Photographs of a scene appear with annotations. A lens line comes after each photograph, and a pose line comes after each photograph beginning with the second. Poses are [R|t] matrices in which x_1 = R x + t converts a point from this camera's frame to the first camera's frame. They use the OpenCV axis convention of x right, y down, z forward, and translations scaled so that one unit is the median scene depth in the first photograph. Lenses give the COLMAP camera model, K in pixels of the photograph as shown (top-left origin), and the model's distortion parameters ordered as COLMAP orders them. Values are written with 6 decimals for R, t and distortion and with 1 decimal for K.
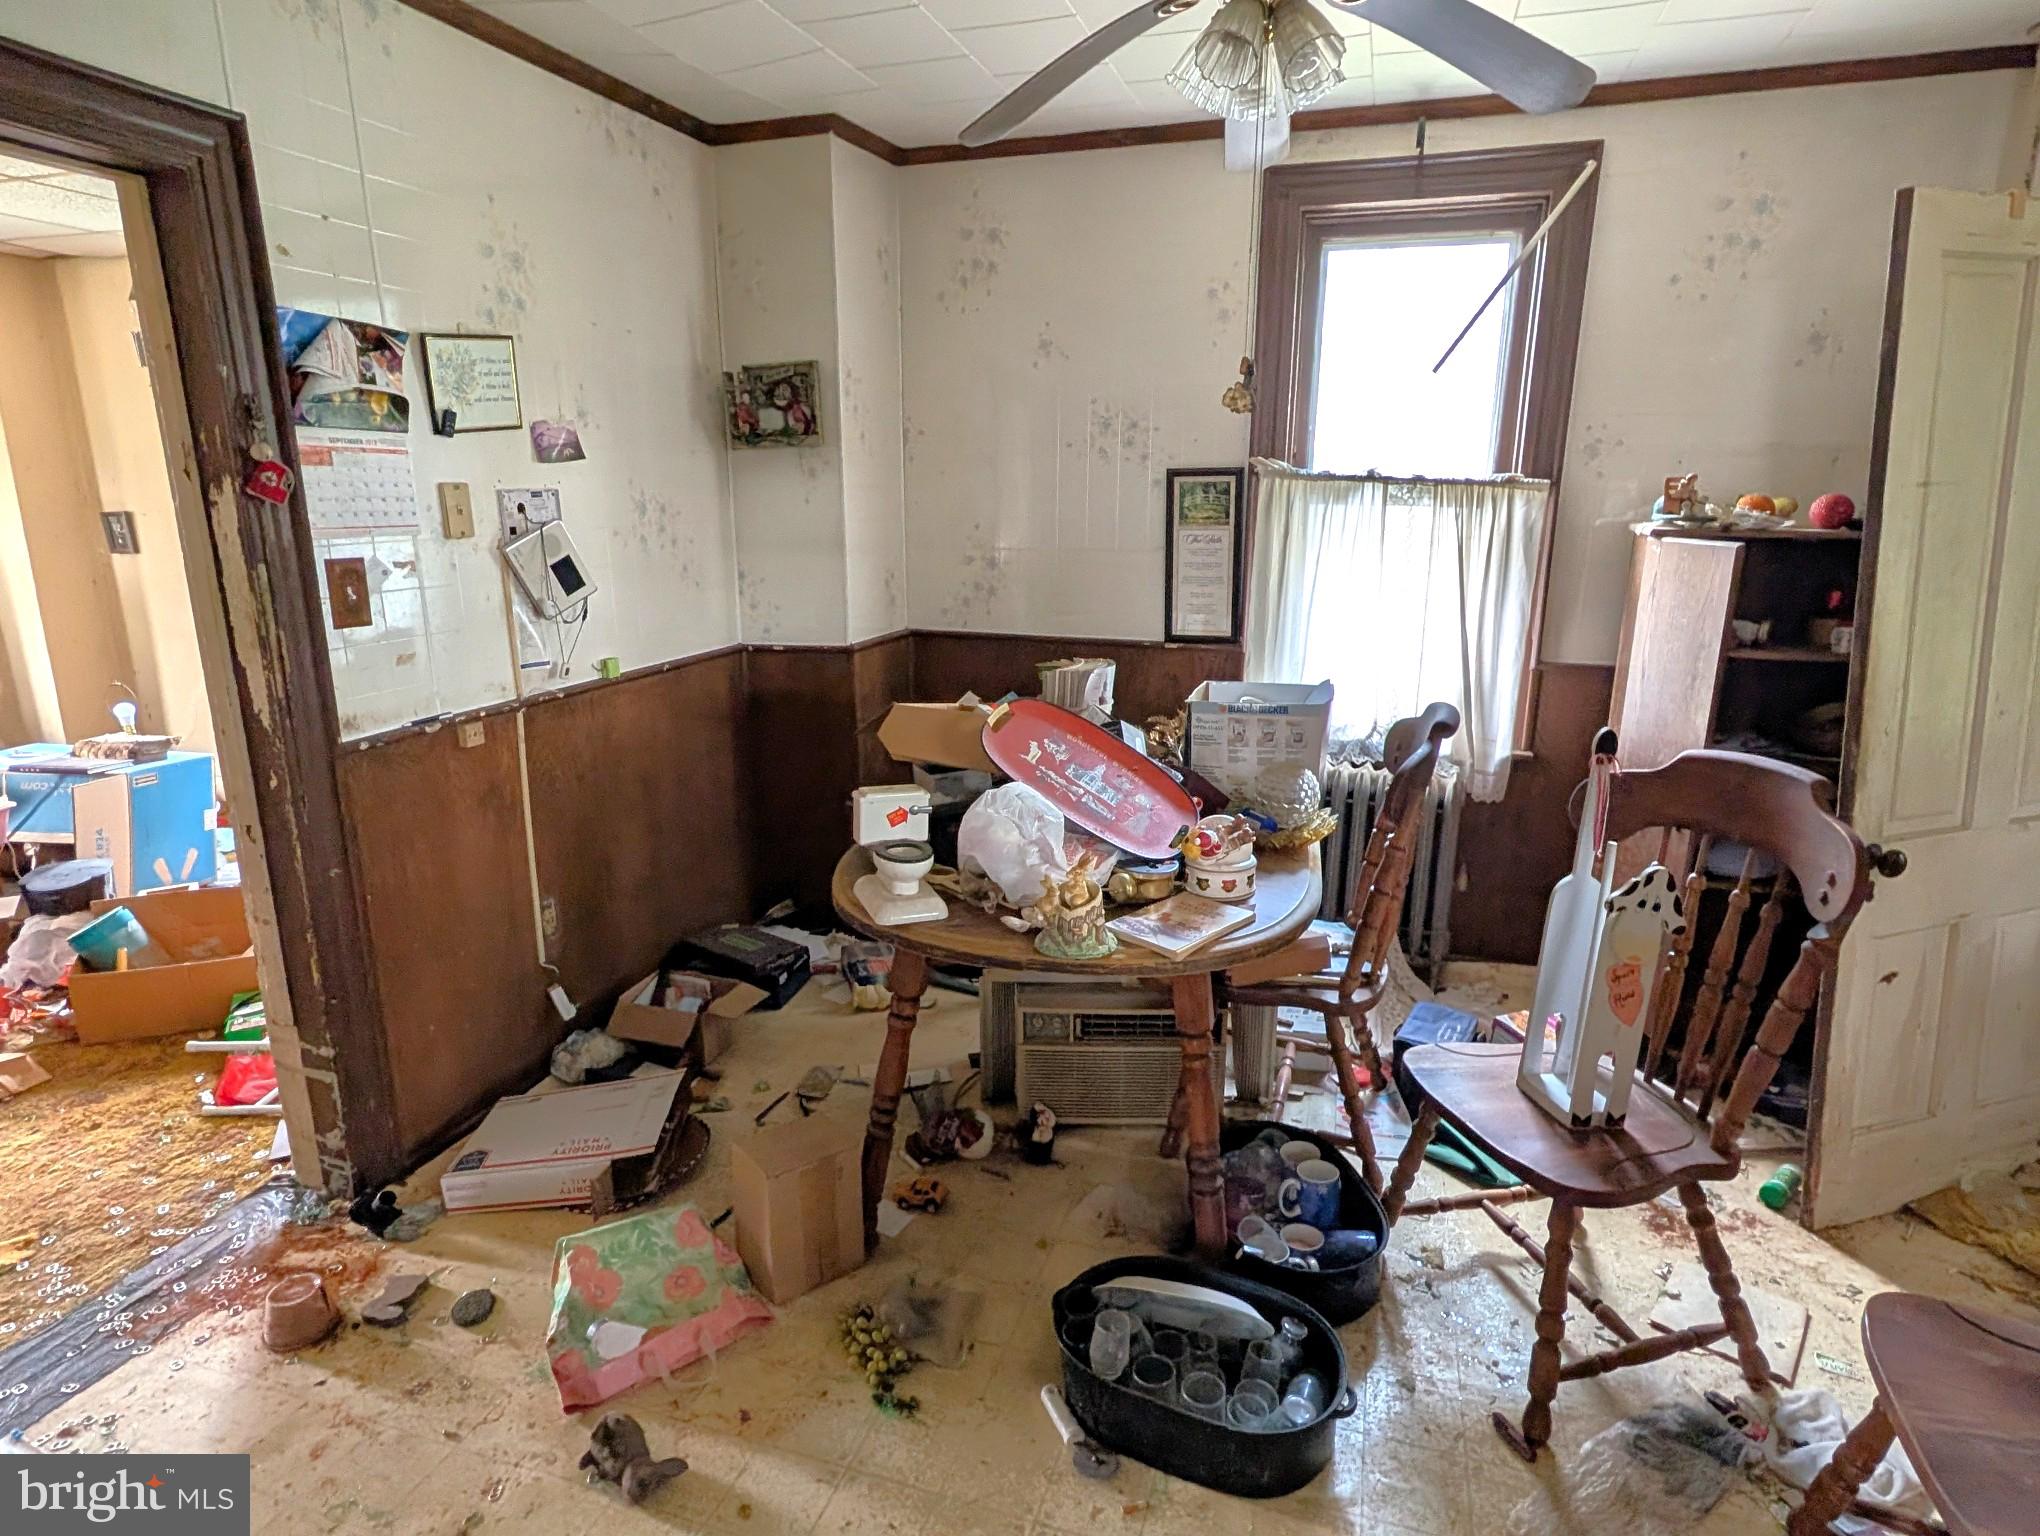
lens RADIAL K [[1099.0, 0, 1020.0], [0, 1099.0, 768.0], [0, 0, 1]] dist [0.000028, -0.000047]
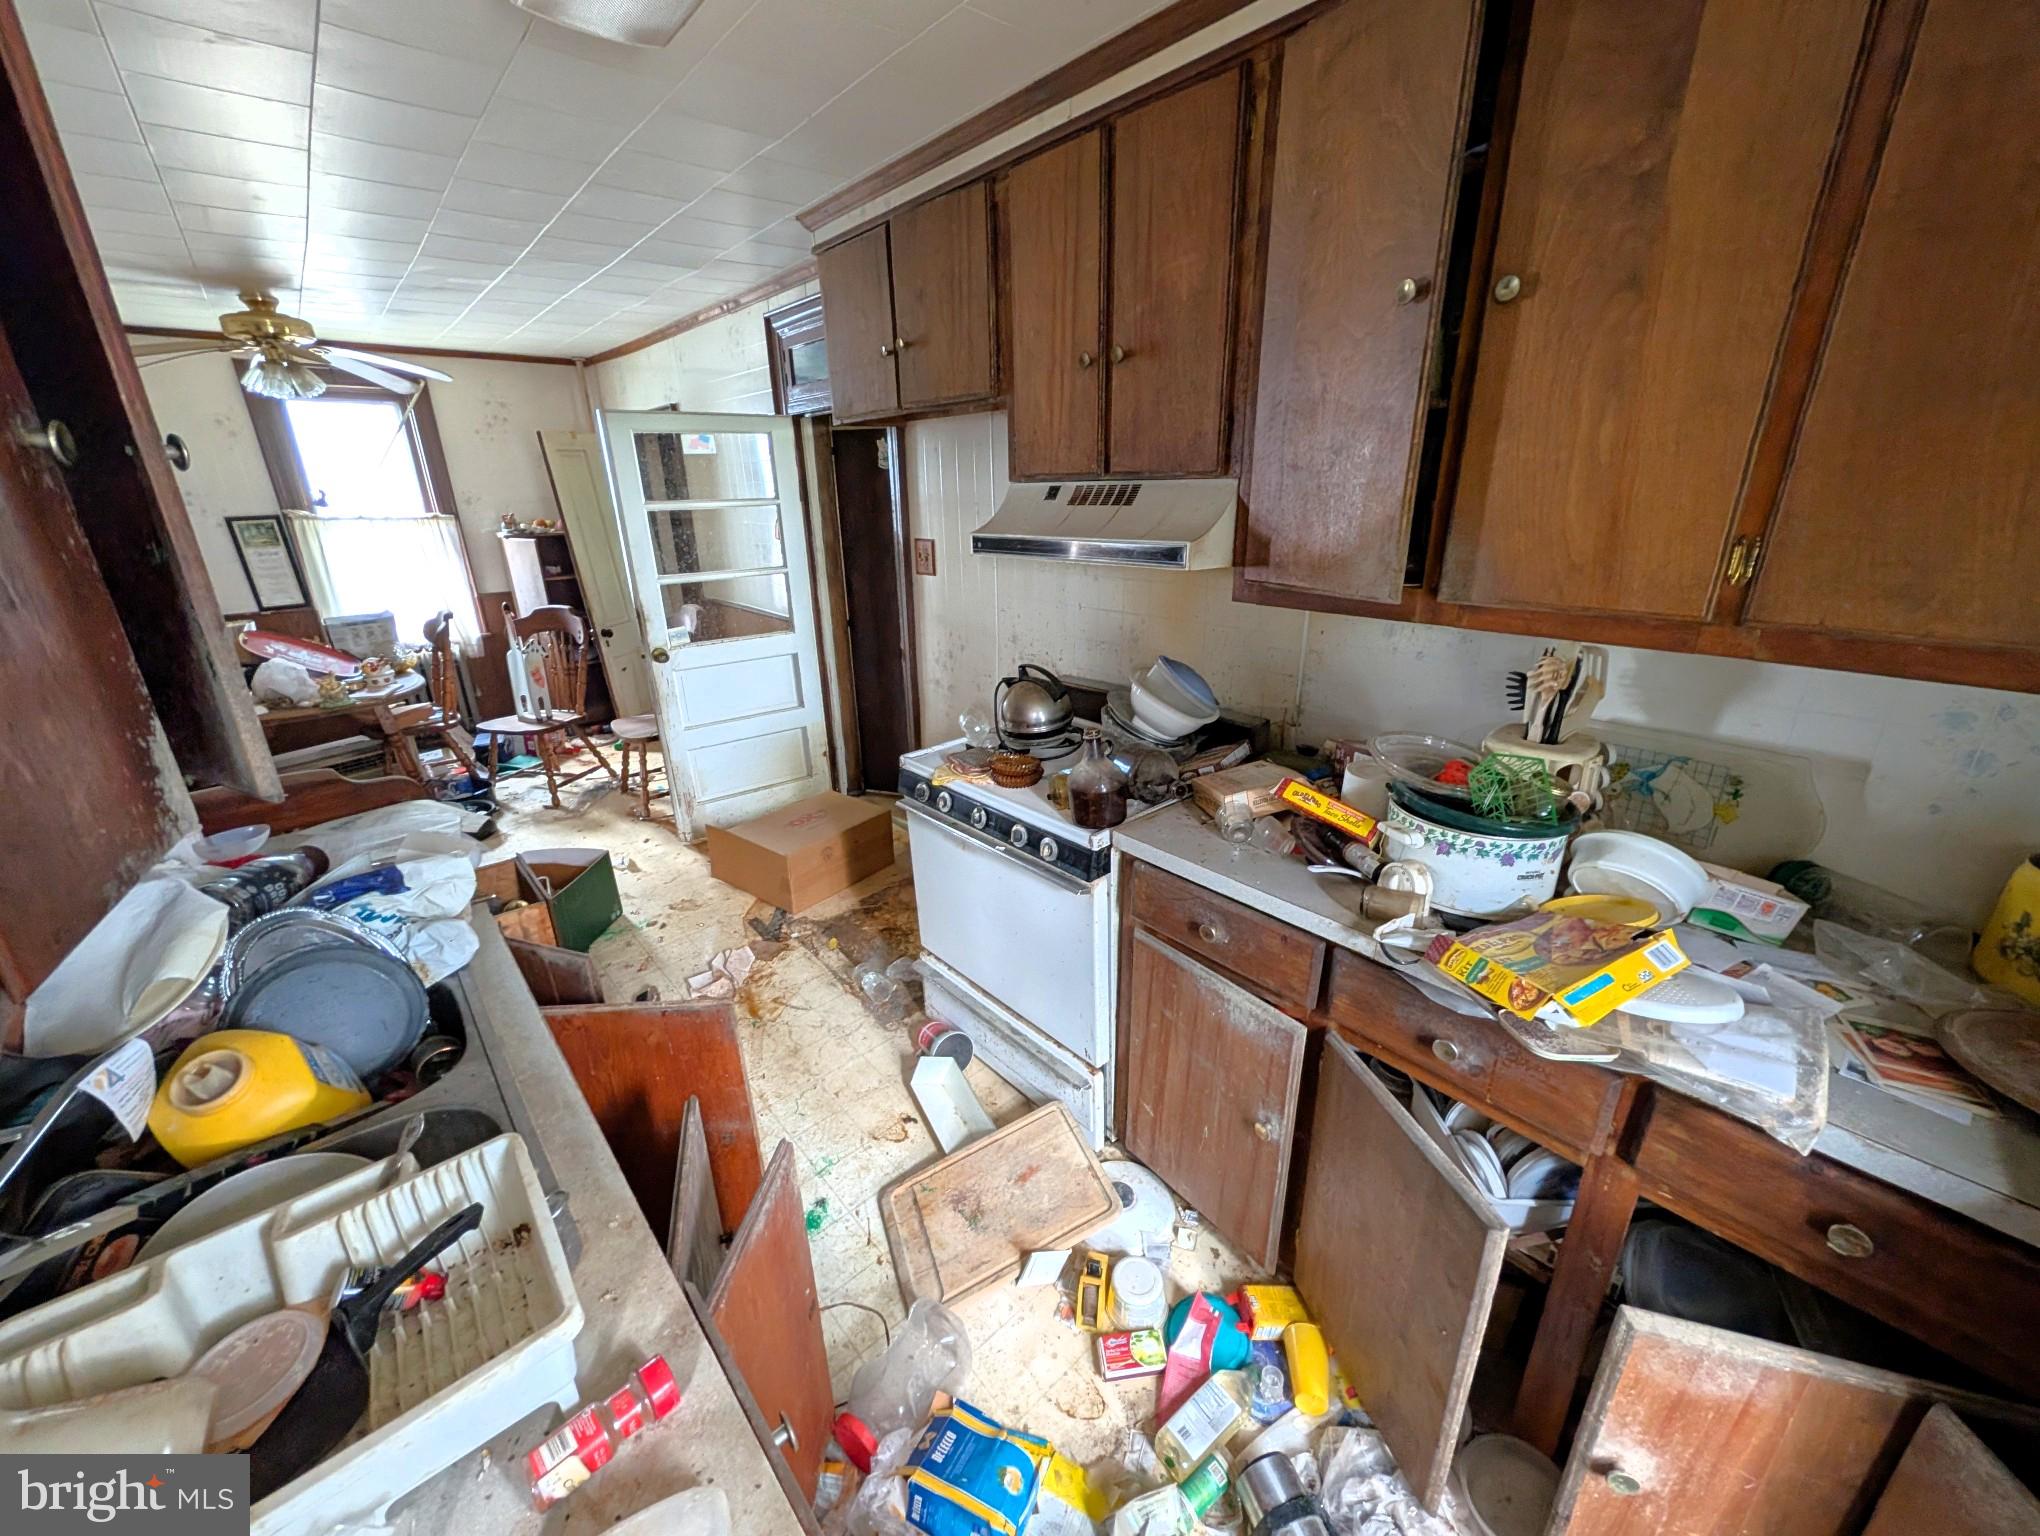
lens RADIAL K [[783.0, 0, 1020.0], [0, 783.0, 768.0], [0, 0, 1]] dist [-0.000400, -0.000180]
pose [[0.507876, -0.309181, 0.804033, -0.480354], [0.225743, 0.948520, 0.222148, 0.175364], [-0.831325, 0.068681, 0.551526, -1.030823]]
